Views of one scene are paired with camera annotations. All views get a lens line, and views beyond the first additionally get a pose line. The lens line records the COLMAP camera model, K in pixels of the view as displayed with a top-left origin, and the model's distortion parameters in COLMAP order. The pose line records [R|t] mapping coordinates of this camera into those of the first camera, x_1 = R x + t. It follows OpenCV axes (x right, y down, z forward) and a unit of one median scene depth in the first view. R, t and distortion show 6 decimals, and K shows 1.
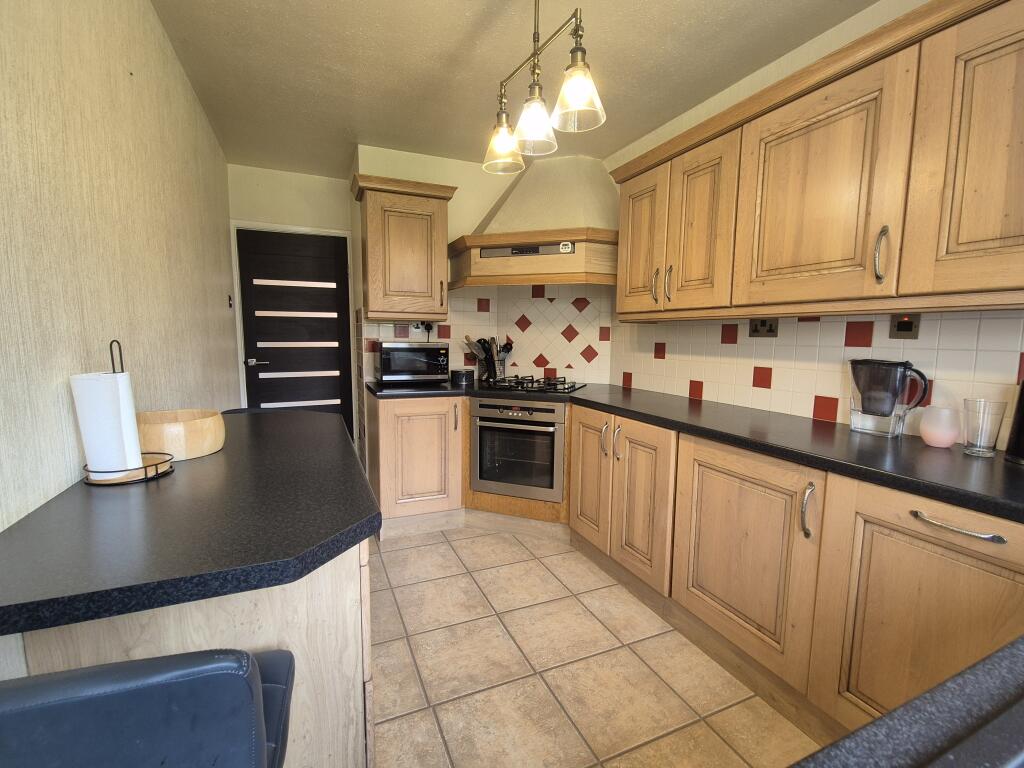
lens RADIAL K [[461.0, 0, 512.0], [0, 461.0, 384.0], [0, 0, 1]] dist [-0.001769, -0.000957]
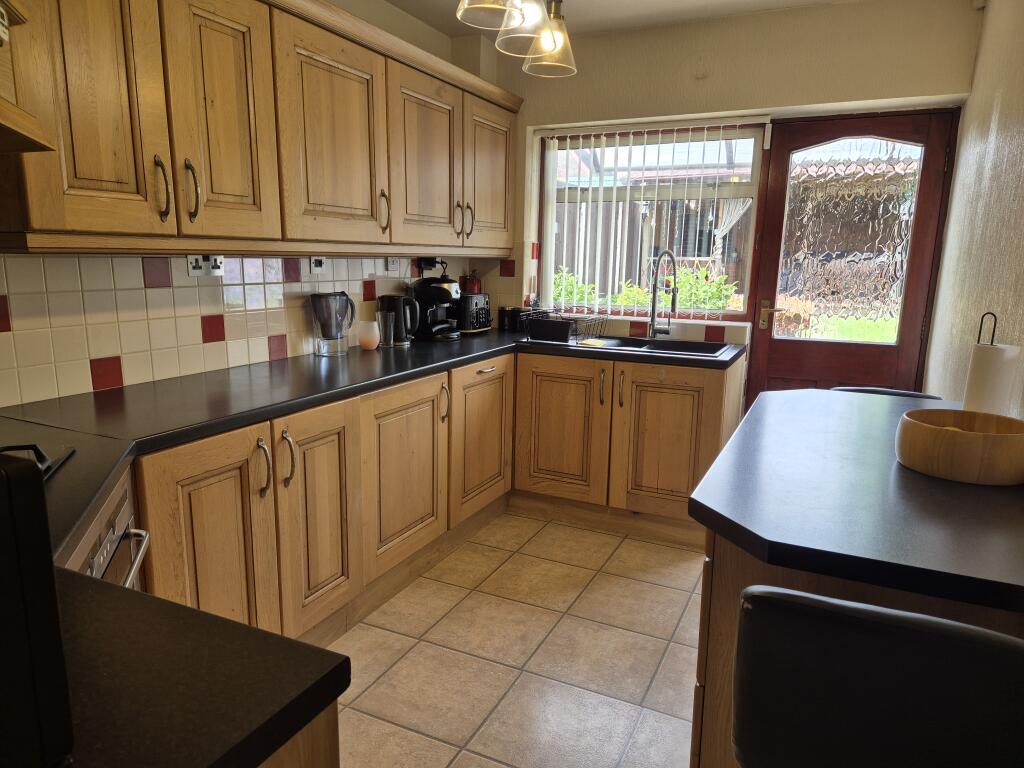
lens RADIAL K [[680.2, 0, 512.0], [0, 680.2, 384.0], [0, 0, 1]] dist [-0.000411, -0.000547]
pose [[-0.649414, -0.154508, 0.744573, -0.767888], [0.061974, 0.965130, 0.254330, -0.218773], [-0.757905, 0.211309, -0.617194, 1.599761]]
